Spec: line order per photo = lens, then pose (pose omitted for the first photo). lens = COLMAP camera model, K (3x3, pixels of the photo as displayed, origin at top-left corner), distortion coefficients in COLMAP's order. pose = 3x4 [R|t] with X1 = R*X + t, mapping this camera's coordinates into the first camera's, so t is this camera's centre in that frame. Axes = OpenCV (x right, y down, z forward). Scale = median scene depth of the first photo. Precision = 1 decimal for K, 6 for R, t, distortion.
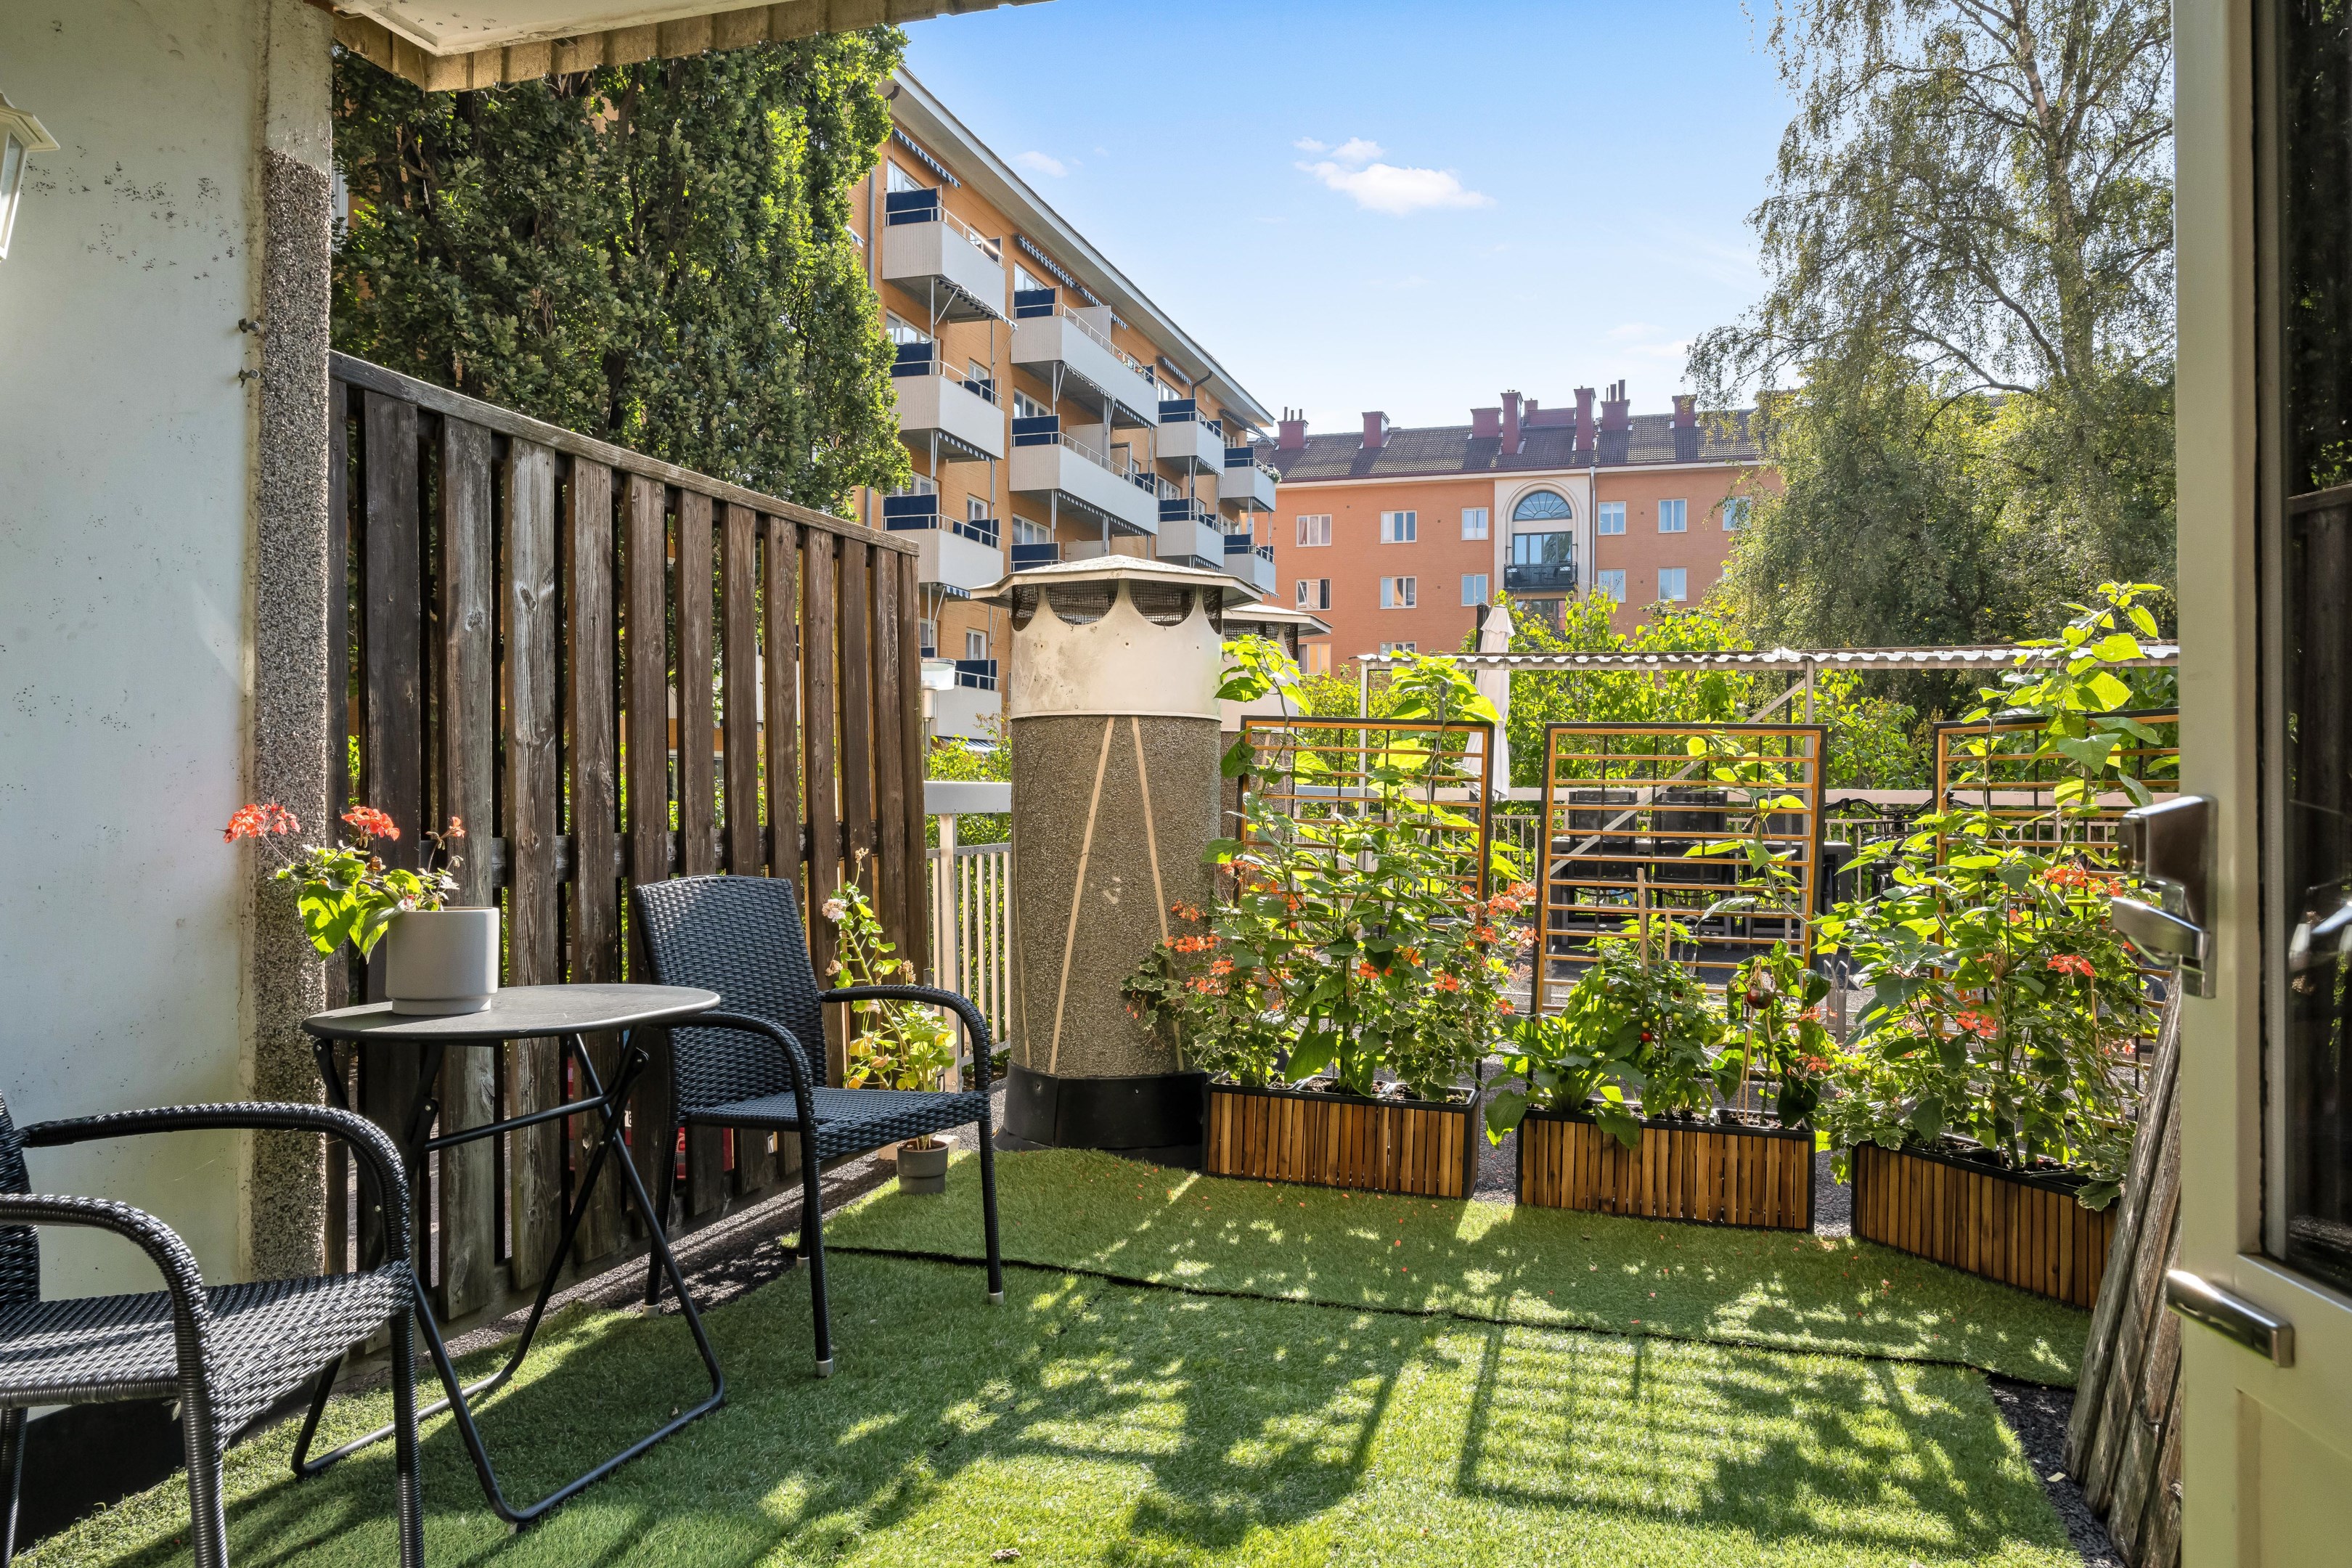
lens RADIAL K [[1660.6, 0, 1176.0], [0, 1660.6, 784.0], [0, 0, 1]] dist [0.004051, 0.000377]
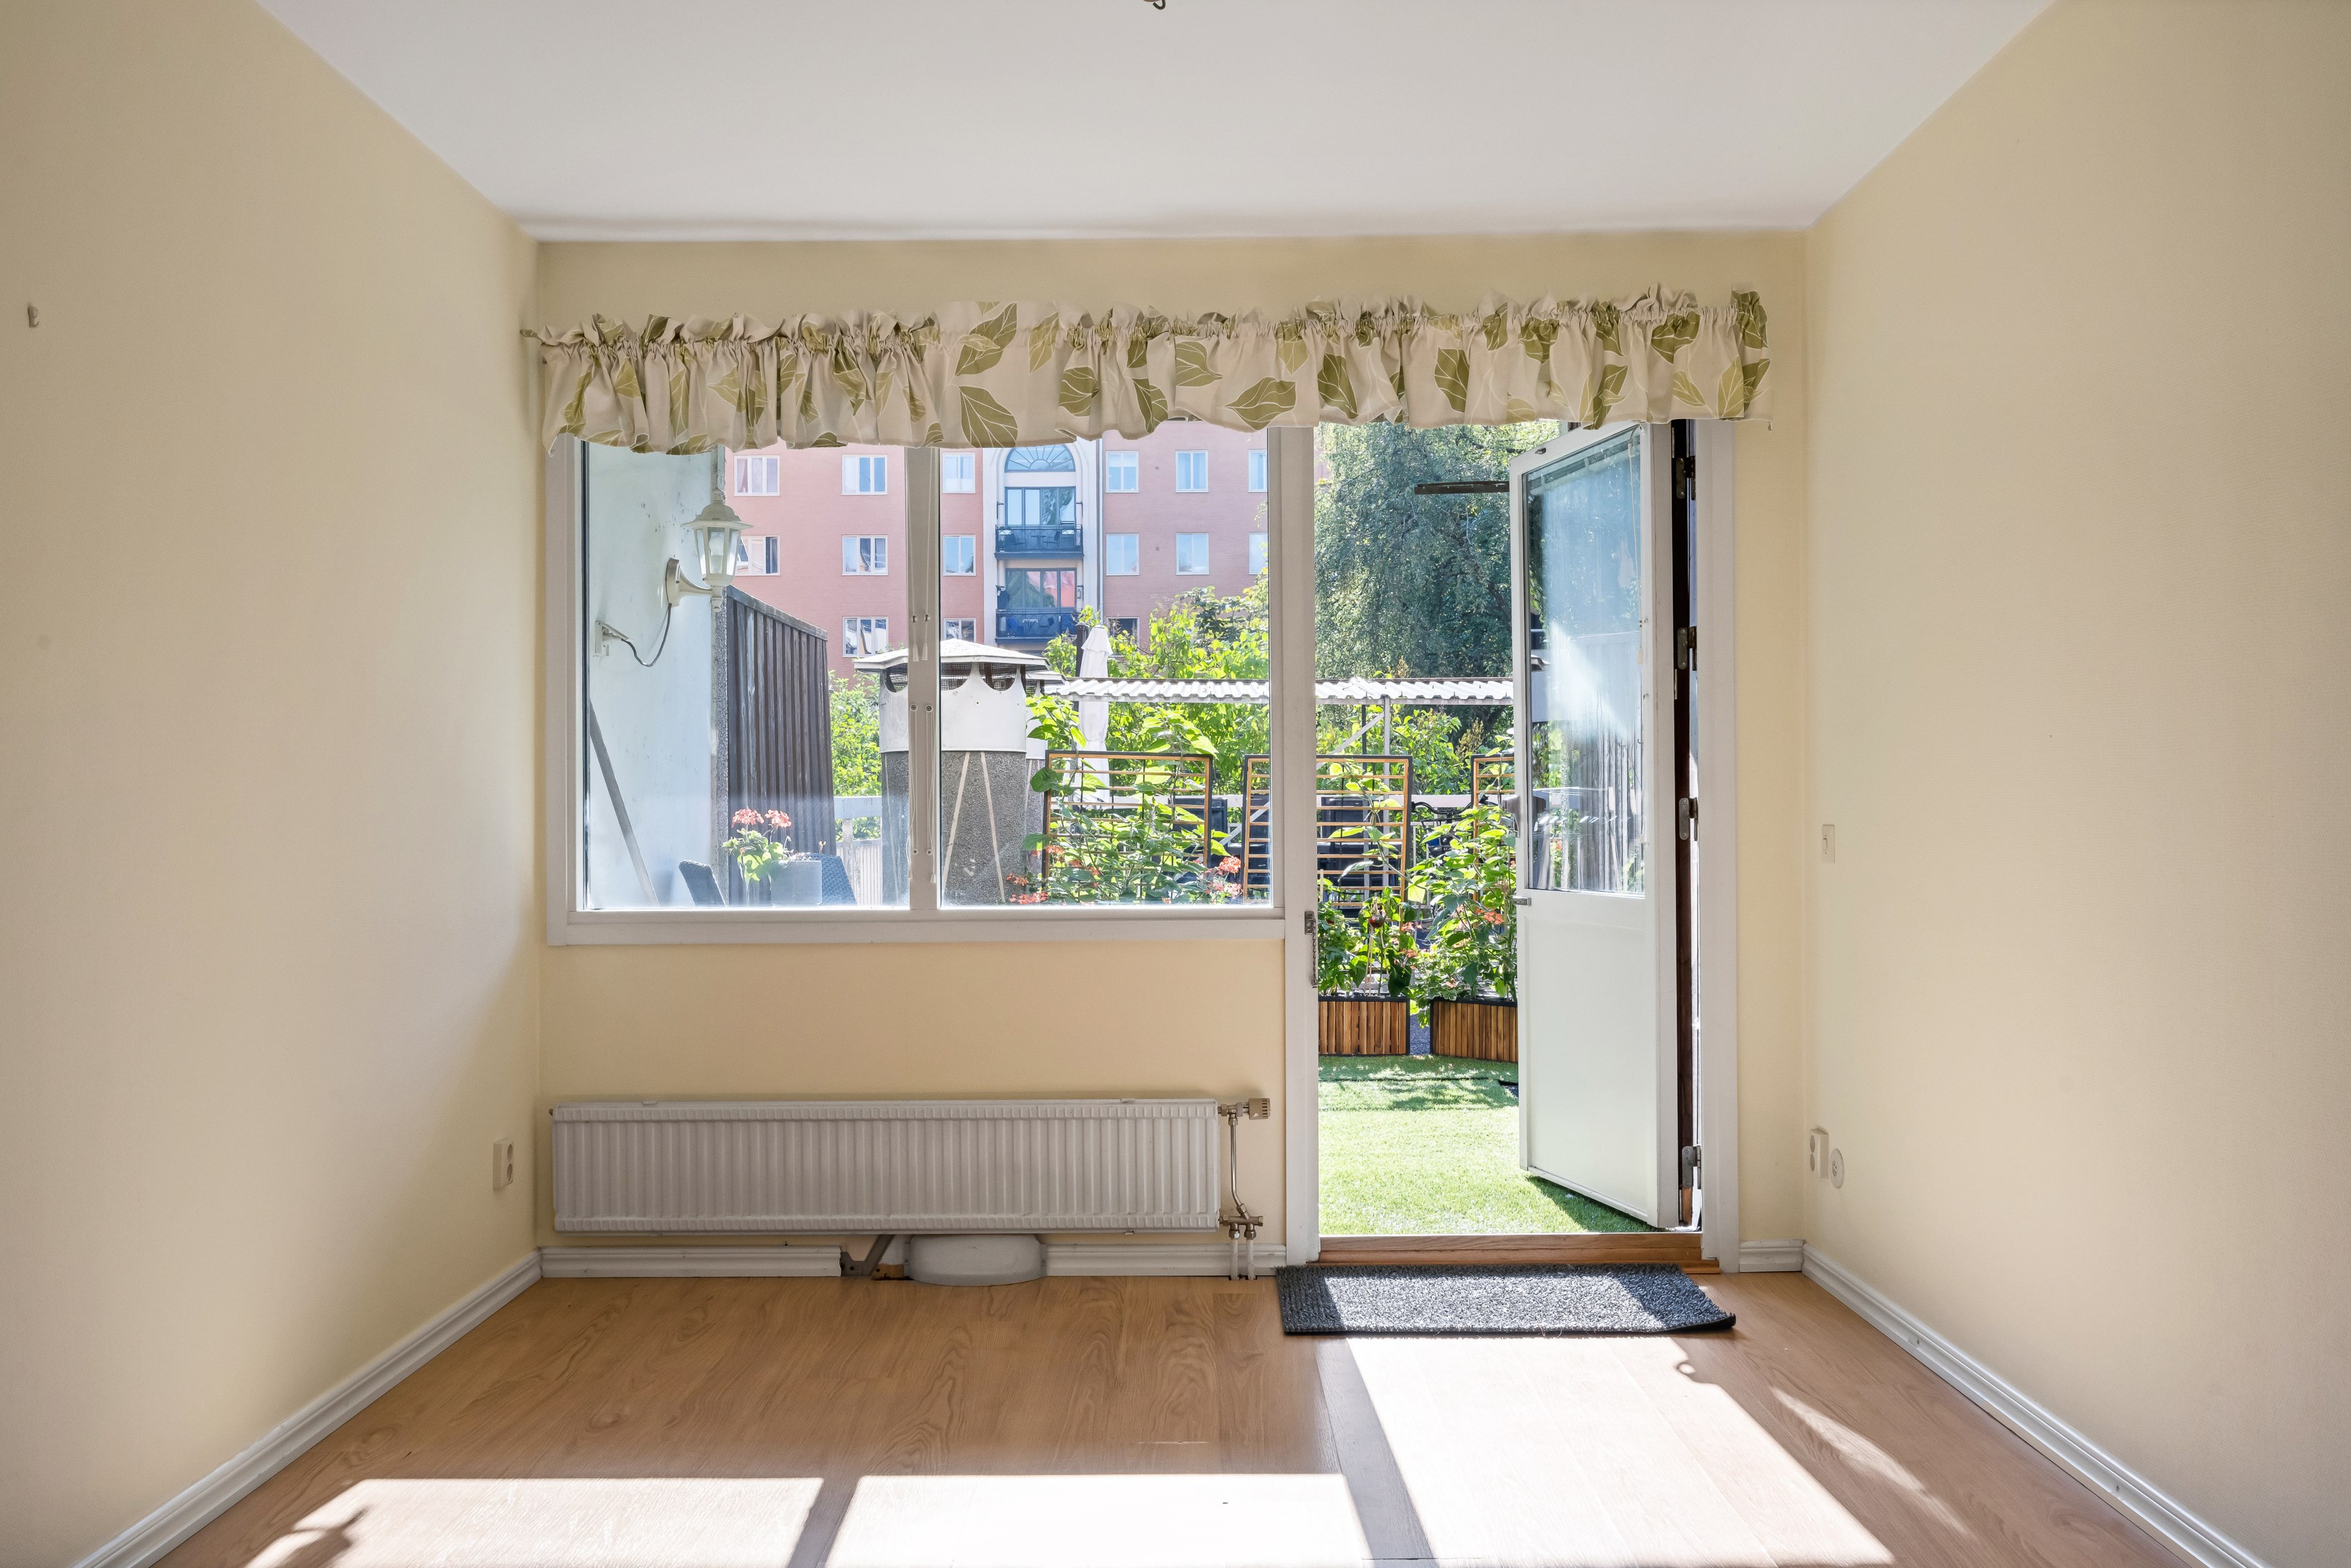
lens RADIAL K [[2085.9, 0, 1175.5], [0, 2085.9, 784.0], [0, 0, 1]] dist [-0.001389, -0.000140]
pose [[0.960101, -0.008478, 0.279524, -0.400087], [0.009706, 0.999948, -0.003009, -0.003764], [-0.279484, 0.005602, 0.960134, -0.893529]]
